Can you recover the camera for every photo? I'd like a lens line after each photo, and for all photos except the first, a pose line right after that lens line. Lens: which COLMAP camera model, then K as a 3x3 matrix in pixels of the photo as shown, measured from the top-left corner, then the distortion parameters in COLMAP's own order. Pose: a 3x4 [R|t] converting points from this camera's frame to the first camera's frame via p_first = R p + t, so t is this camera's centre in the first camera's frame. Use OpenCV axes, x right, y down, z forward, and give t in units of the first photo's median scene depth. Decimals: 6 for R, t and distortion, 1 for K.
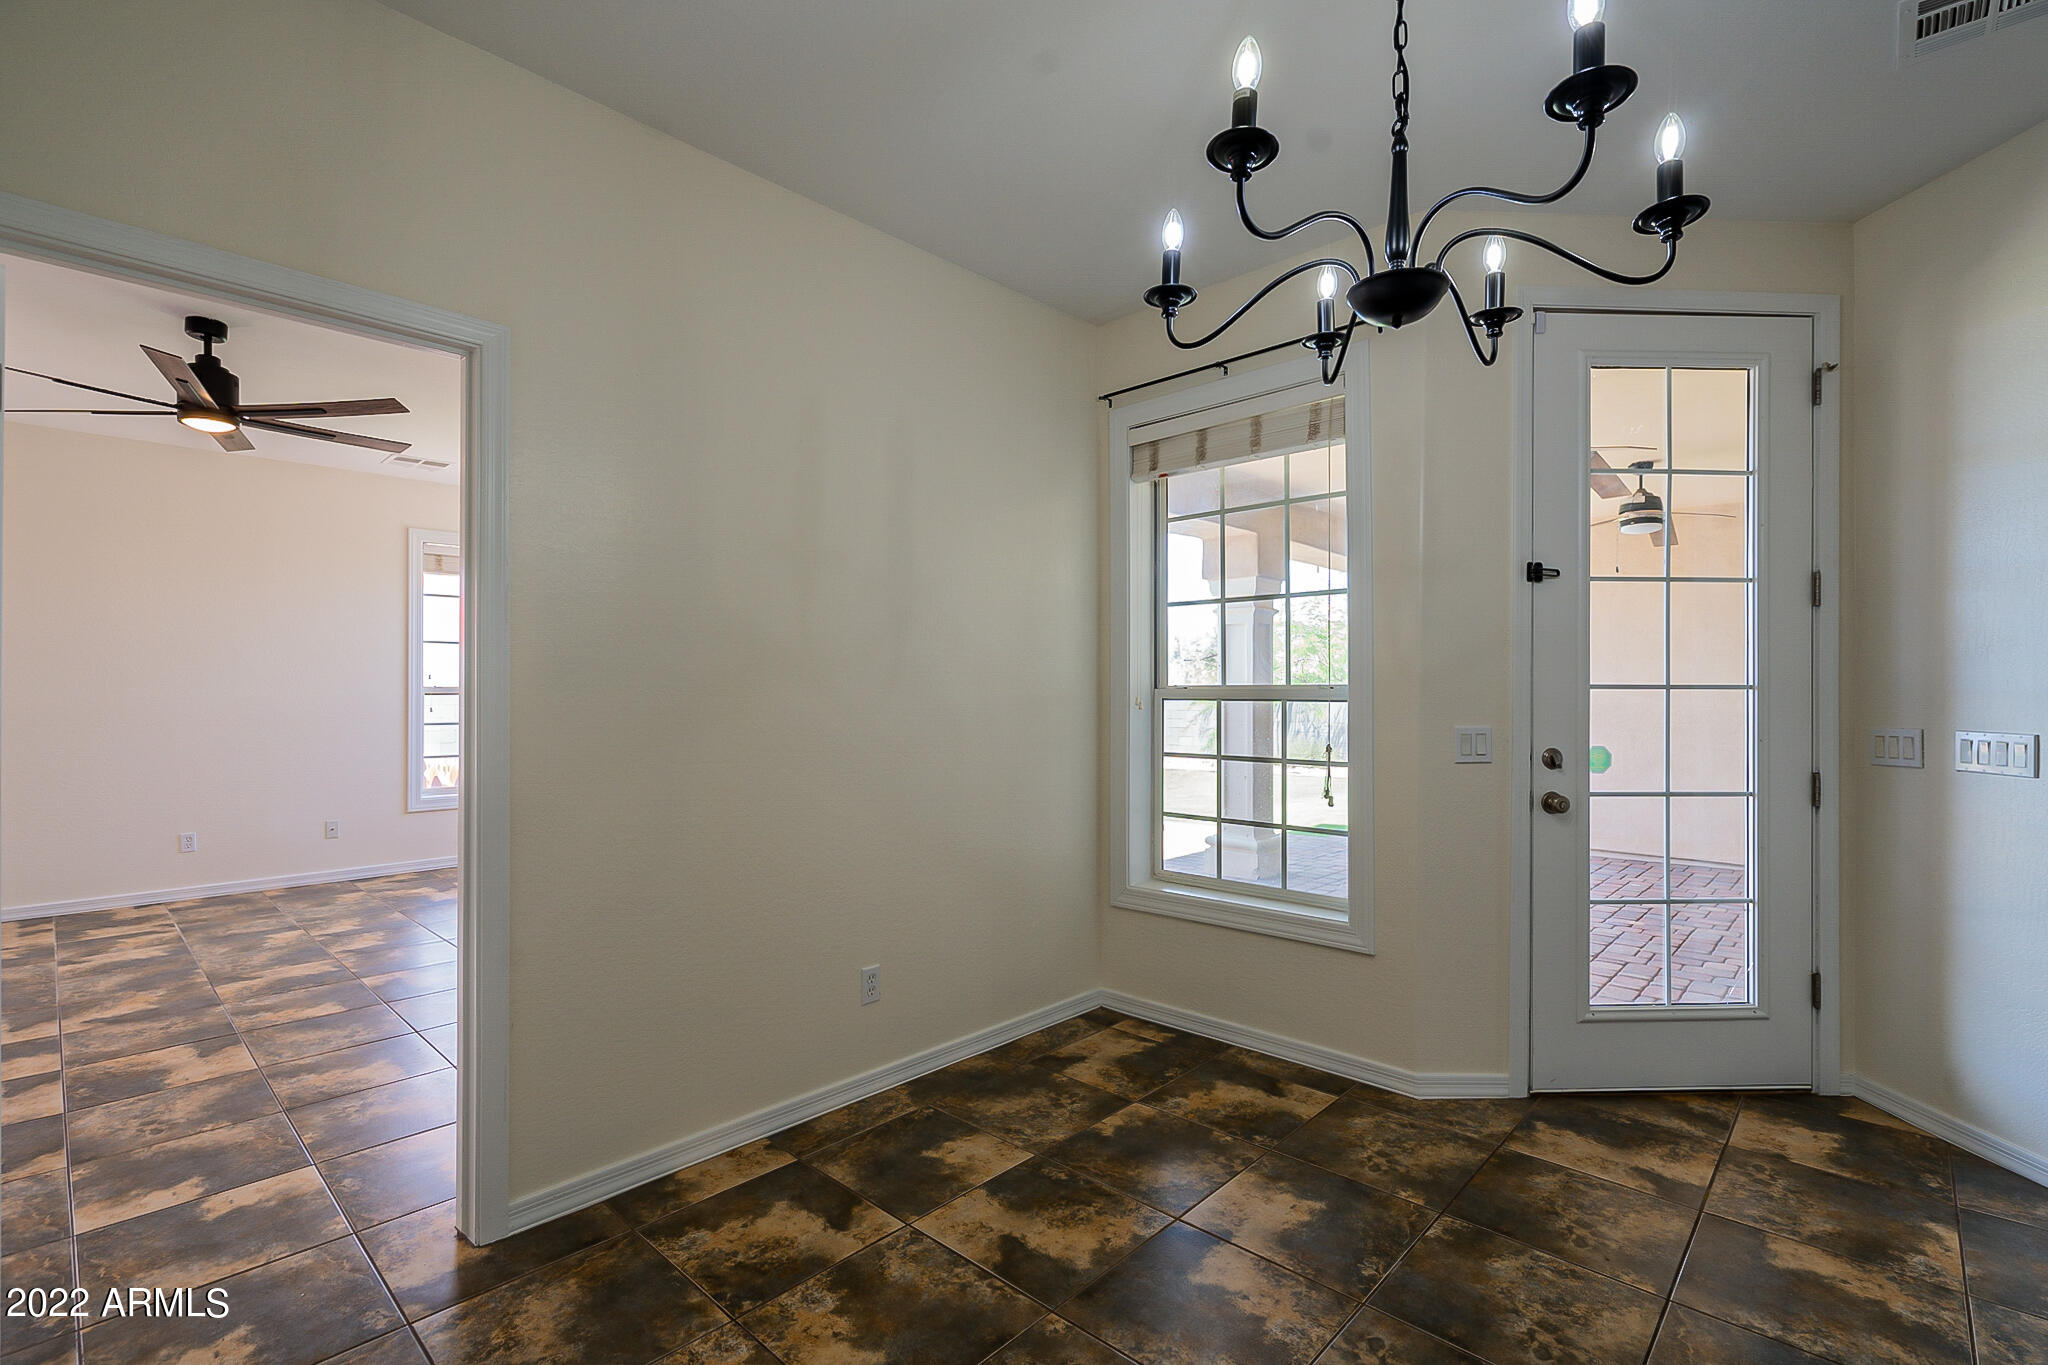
lens RADIAL K [[924.9, 0, 1031.4], [0, 924.9, 692.2], [0, 0, 1]] dist [-0.002357, -0.000611]
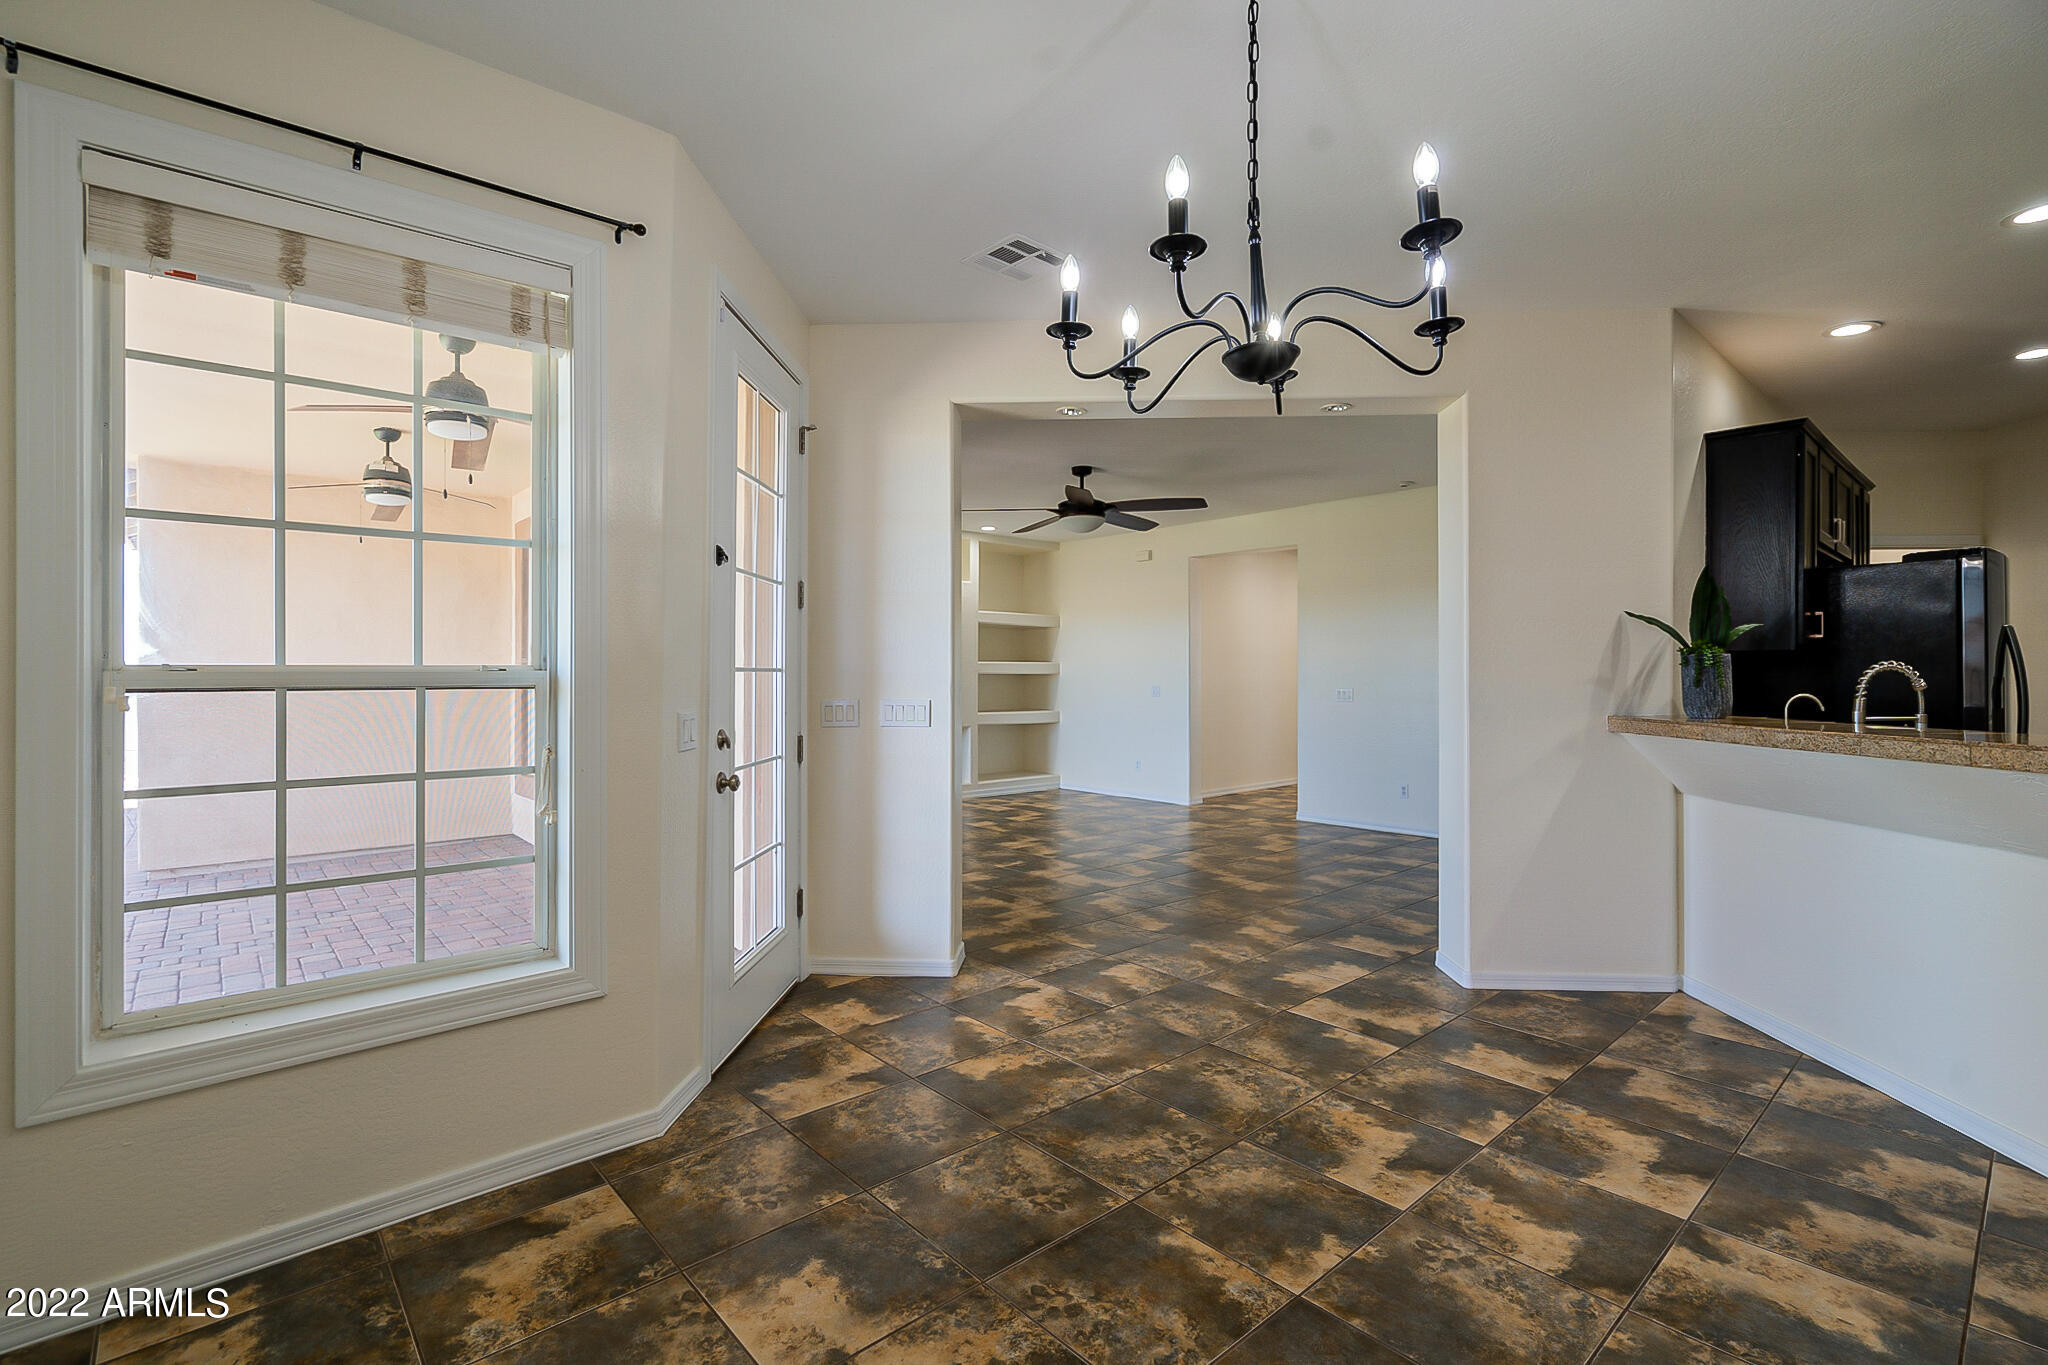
lens RADIAL K [[924.9, 0, 1010.8], [0, 924.9, 678.7], [0, 0, 1]] dist [-0.002357, -0.000611]
pose [[0.102043, -0.007781, 0.994750, -0.434270], [0.002904, 0.999967, 0.007524, -0.002889], [-0.994776, 0.002121, 0.102062, 0.590434]]
